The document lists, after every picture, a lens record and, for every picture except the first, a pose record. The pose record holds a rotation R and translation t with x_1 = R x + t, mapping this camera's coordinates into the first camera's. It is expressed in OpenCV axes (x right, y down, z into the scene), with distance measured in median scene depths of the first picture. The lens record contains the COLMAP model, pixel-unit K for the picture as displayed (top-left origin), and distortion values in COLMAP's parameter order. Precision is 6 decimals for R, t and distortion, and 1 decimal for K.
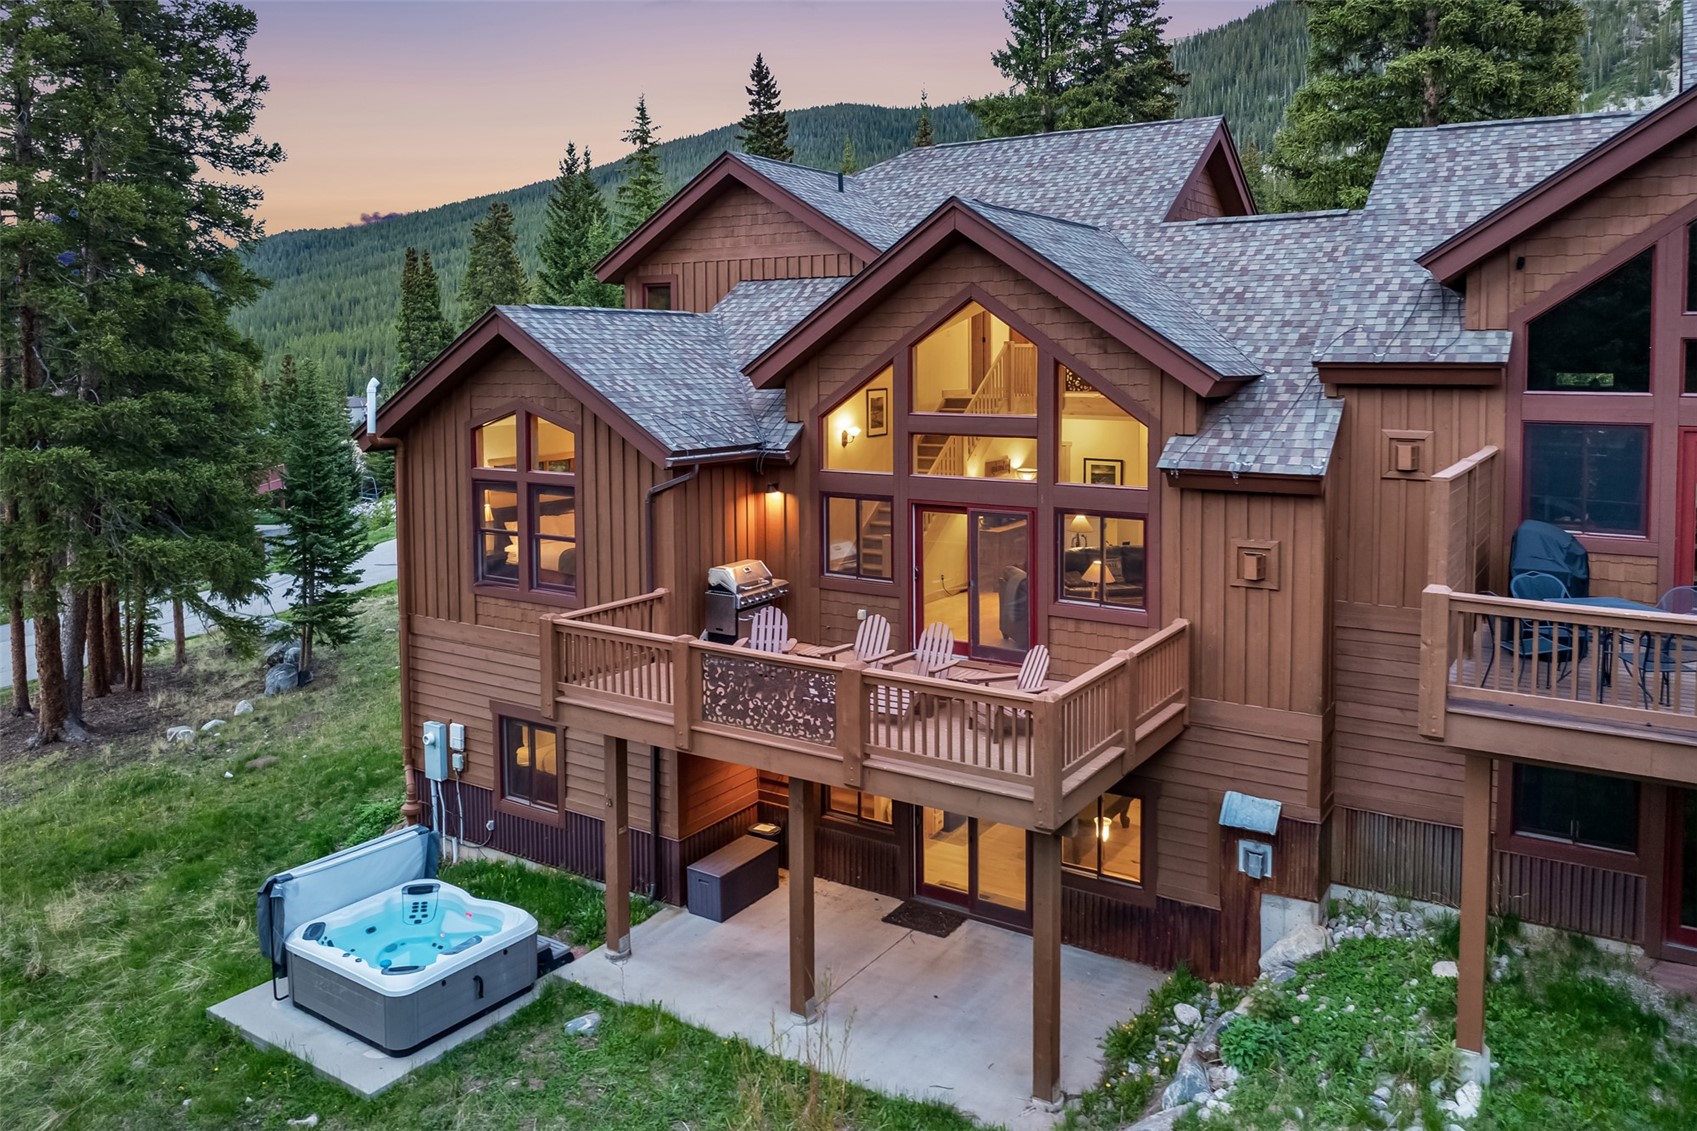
lens RADIAL K [[1229.1, 0, 846.1], [0, 1229.1, 425.2], [0, 0, 1]] dist [-0.035399, -0.000153]
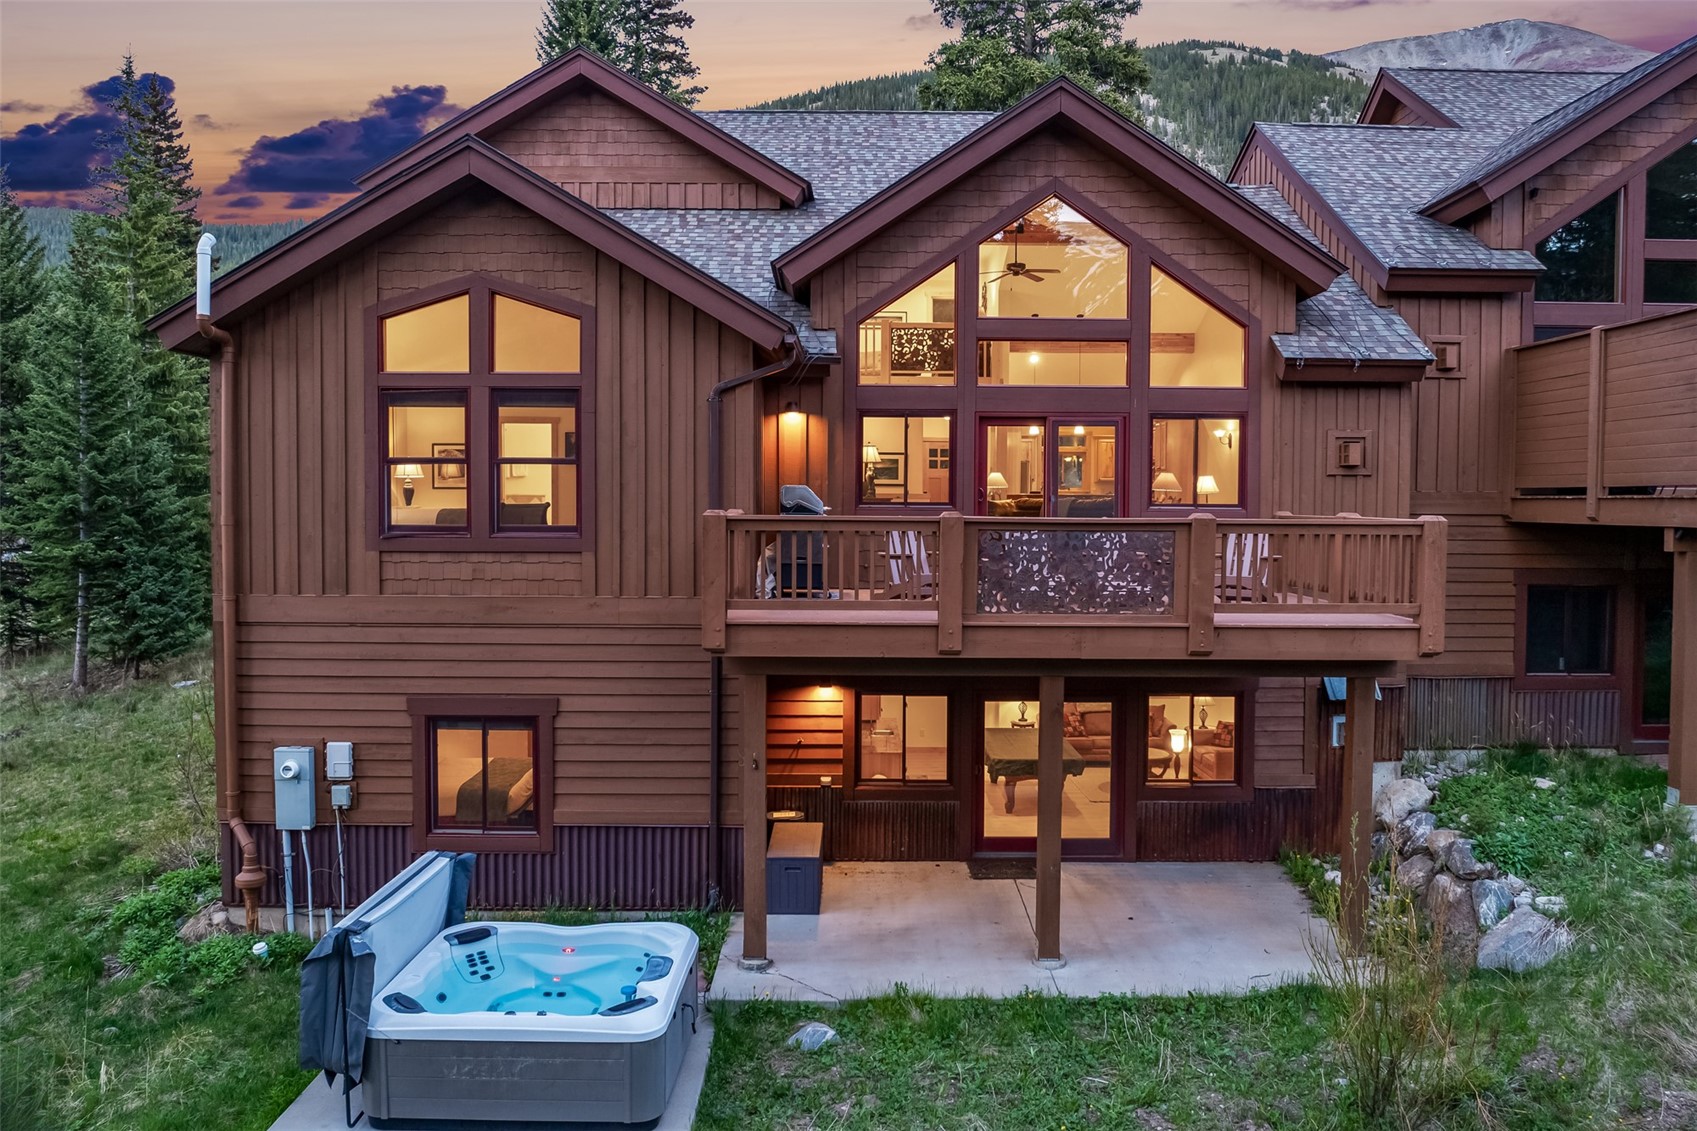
lens RADIAL K [[1200.3, 0, 845.6], [0, 1200.3, 547.0], [0, 0, 1]] dist [-0.042196, -0.000355]
pose [[0.837462, -0.010939, 0.546387, -0.549272], [0.018852, 0.999783, -0.008879, 0.177372], [-0.546171, 0.017737, 0.837486, 0.330675]]
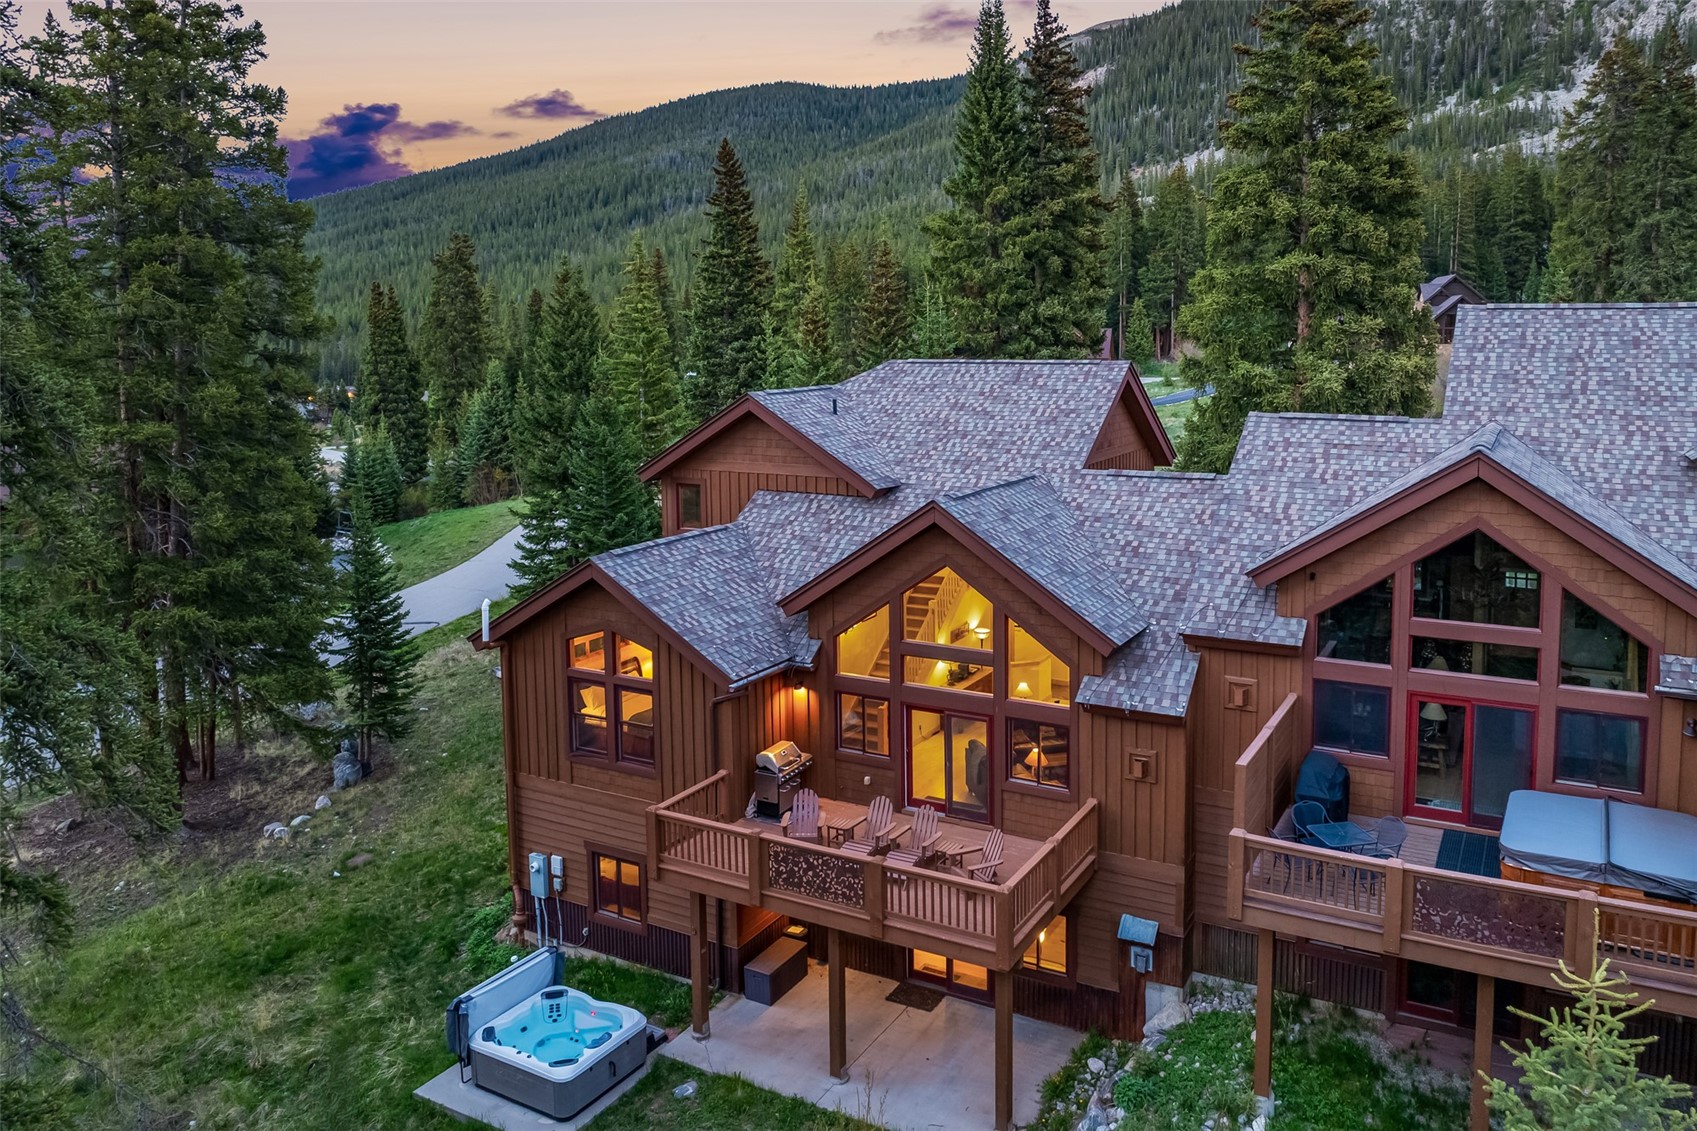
lens RADIAL K [[1205.5, 0, 885.0], [0, 1205.5, 465.0], [0, 0, 1]] dist [-0.011570, -0.048816]
pose [[0.996941, -0.013334, 0.077017, -0.072978], [0.009693, 0.998826, 0.047460, -0.289056], [-0.077559, -0.046569, 0.995900, -0.366682]]
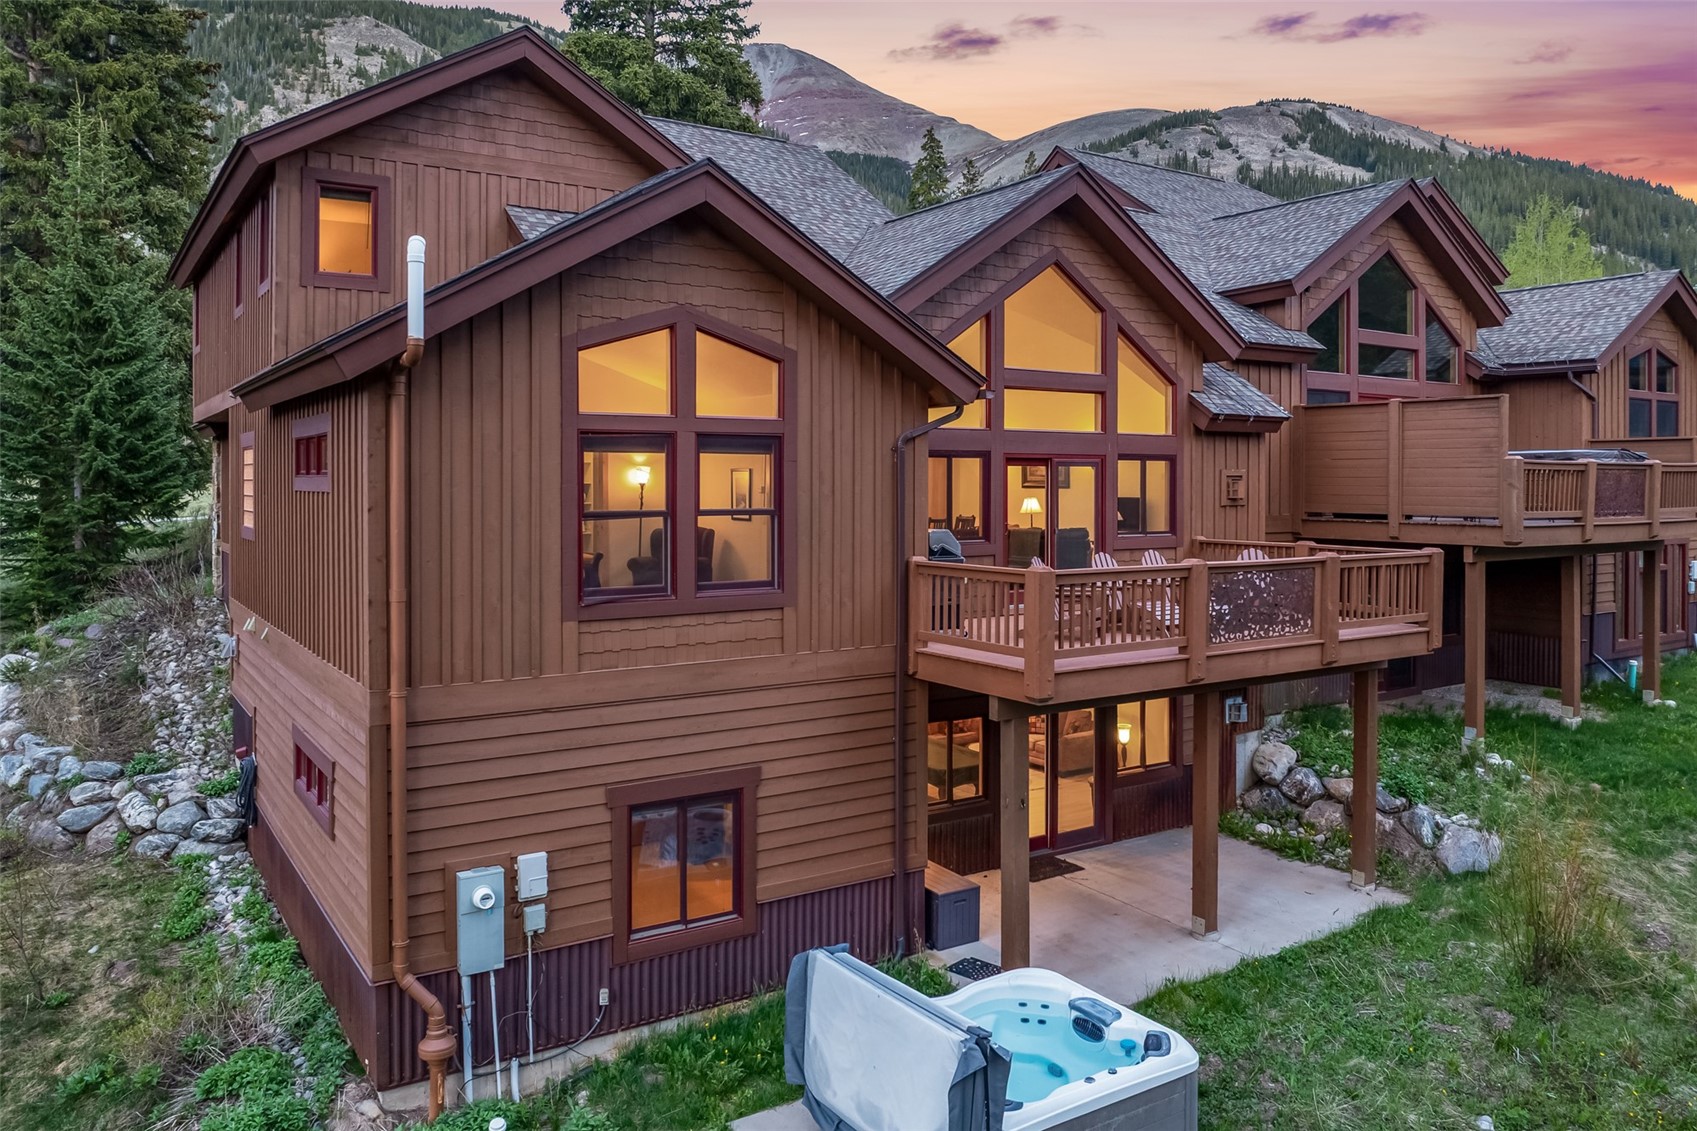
lens RADIAL K [[1243.3, 0, 846.3], [0, 1243.3, 492.4], [0, 0, 1]] dist [-0.036577, 0.008697]
pose [[0.400379, -0.002480, 0.916346, -0.982027], [0.046158, 0.998781, -0.017465, 0.110111], [-0.915186, 0.049290, 0.400006, 0.760482]]
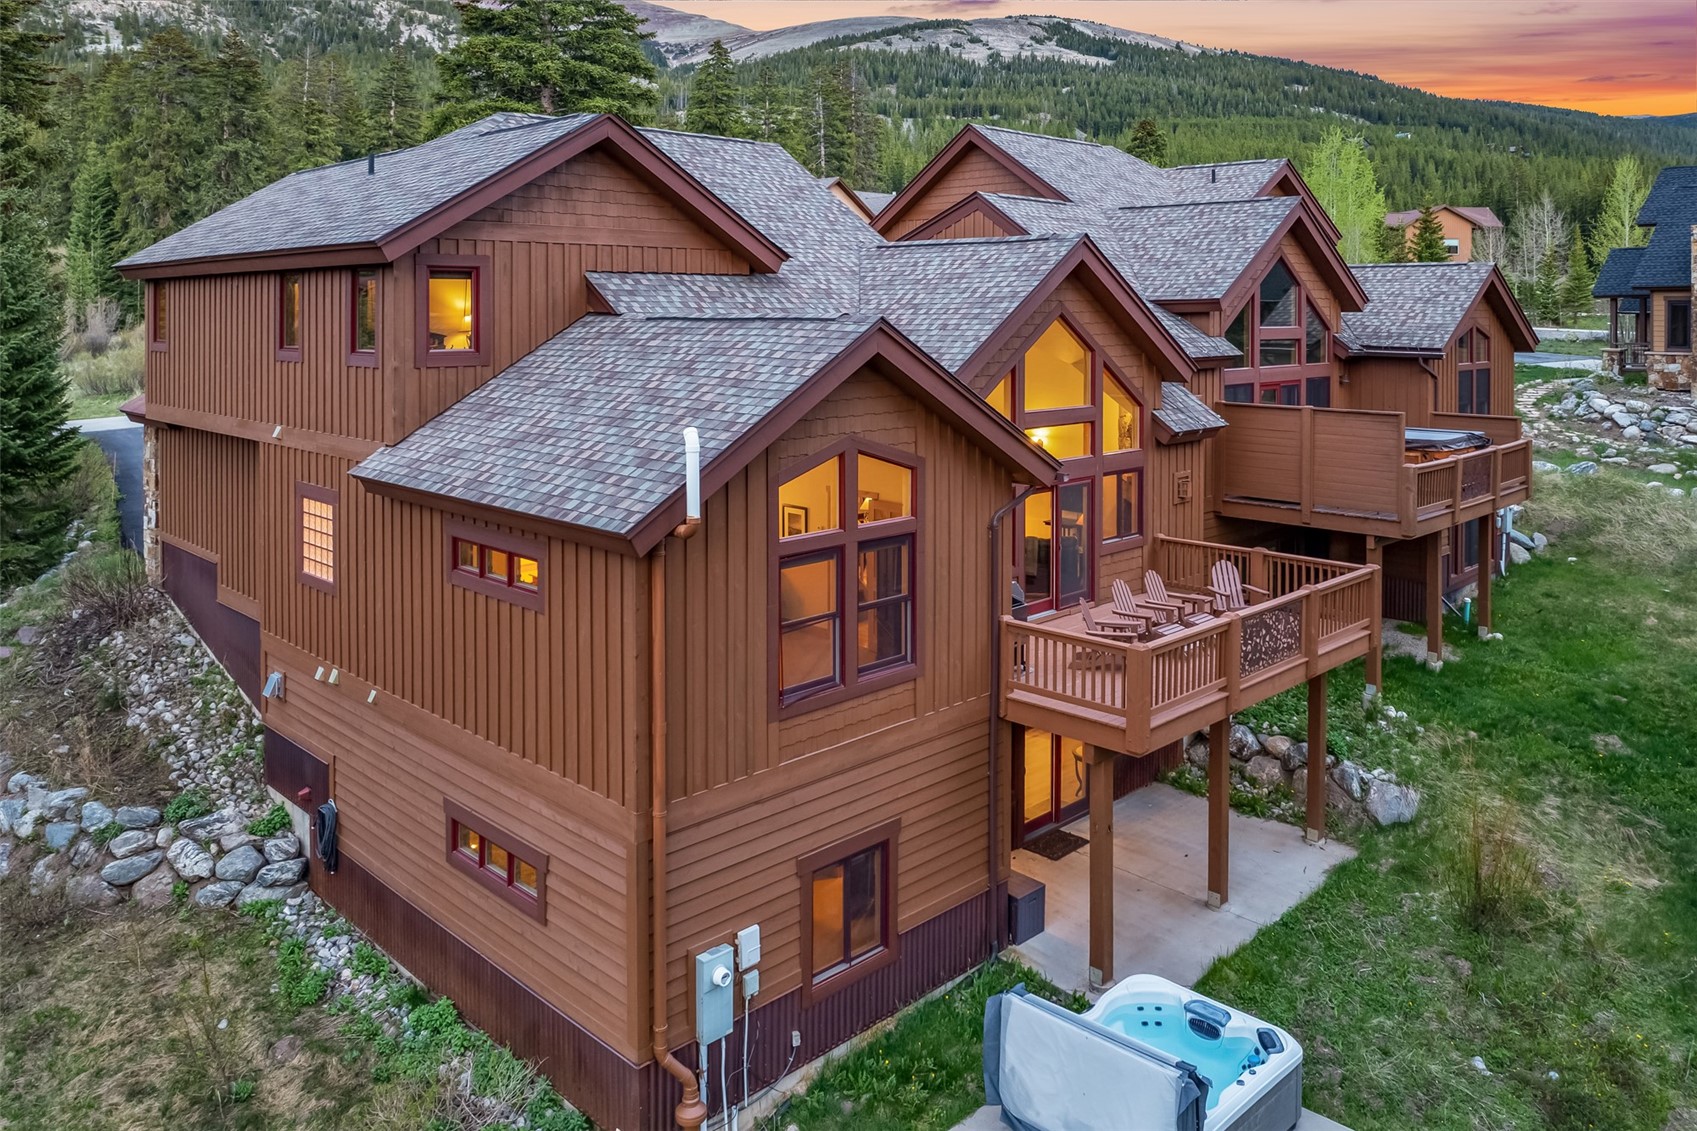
lens RADIAL K [[1285.0, 0, 850.5], [0, 1285.0, 318.0], [0, 0, 1]] dist [-0.014760, -0.014015]
pose [[0.203826, -0.005920, 0.978989, -1.227390], [0.050580, 0.998710, -0.004491, -0.106641], [-0.977700, 0.050433, 0.203863, 0.963623]]
